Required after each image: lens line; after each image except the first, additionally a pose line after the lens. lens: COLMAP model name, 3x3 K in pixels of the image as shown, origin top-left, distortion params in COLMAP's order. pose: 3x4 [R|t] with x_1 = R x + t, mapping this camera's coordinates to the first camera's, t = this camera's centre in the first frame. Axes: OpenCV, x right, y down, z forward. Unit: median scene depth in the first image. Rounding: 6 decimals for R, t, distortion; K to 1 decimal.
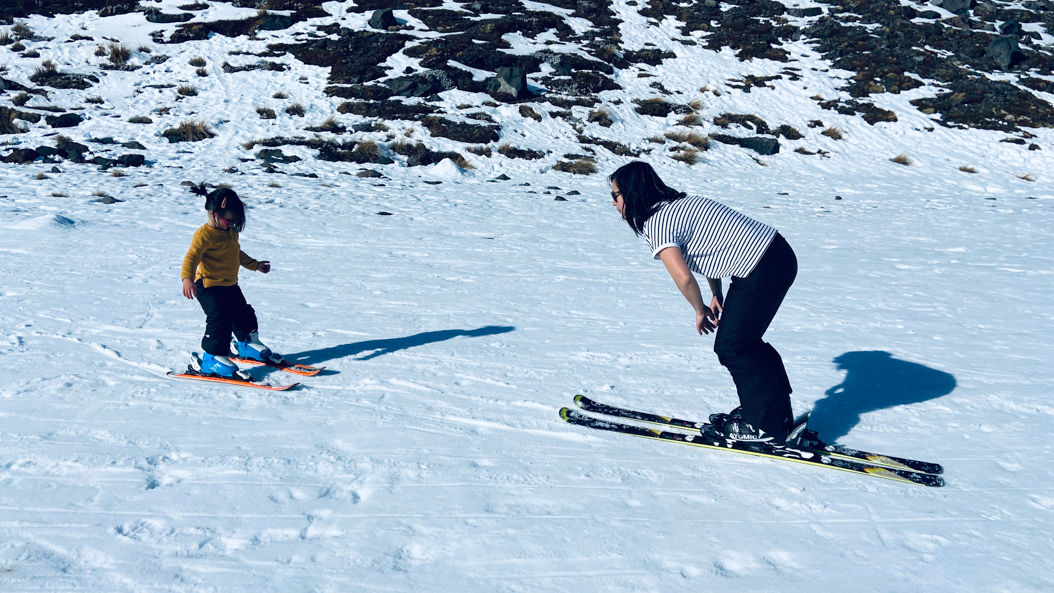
lens RADIAL K [[780.6, 0, 528.7], [0, 780.6, 287.4], [0, 0, 1]] dist [0.136612, -0.166062]
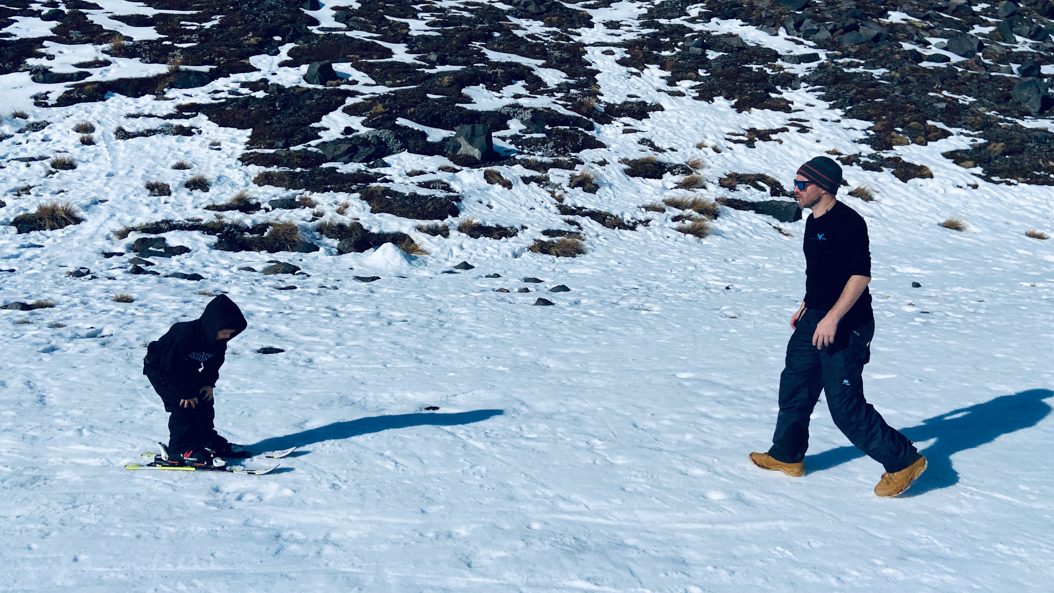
lens RADIAL K [[780.6, 0, 528.7], [0, 780.6, 287.4], [0, 0, 1]] dist [0.136612, -0.166062]
pose [[0.998894, -0.031015, 0.035333, 0.001543], [0.033458, 0.996928, -0.070811, -0.047351], [-0.033028, 0.071915, 0.996864, 0.183533]]
